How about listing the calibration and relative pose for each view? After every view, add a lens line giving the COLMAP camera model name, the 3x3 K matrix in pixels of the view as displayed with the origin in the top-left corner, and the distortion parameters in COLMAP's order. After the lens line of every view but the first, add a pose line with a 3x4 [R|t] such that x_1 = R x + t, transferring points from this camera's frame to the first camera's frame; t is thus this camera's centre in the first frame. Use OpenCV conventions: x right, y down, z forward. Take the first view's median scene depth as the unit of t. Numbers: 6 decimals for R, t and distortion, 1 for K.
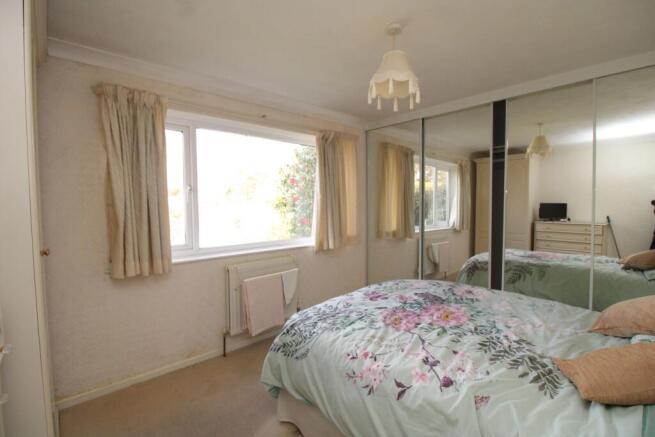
lens RADIAL K [[304.7, 0, 329.4], [0, 304.7, 218.3], [0, 0, 1]] dist [-0.042000, -0.000164]
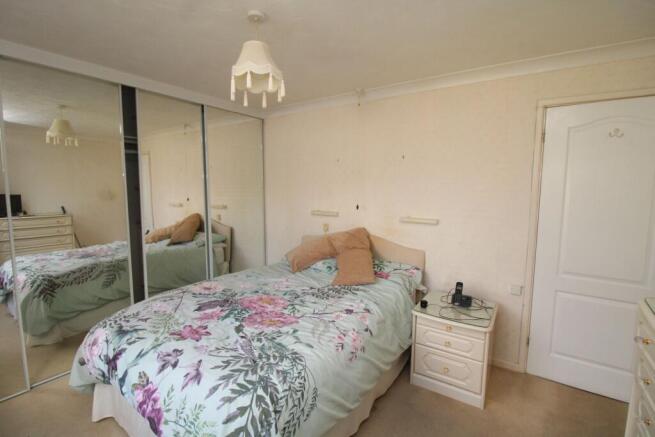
lens RADIAL K [[304.7, 0, 329.4], [0, 304.7, 218.3], [0, 0, 1]] dist [-0.042000, -0.000164]
pose [[-0.244513, -0.092575, 0.965217, -0.684945], [0.042406, 0.993459, 0.106027, -0.094203], [-0.968718, 0.066856, -0.238988, 0.931154]]
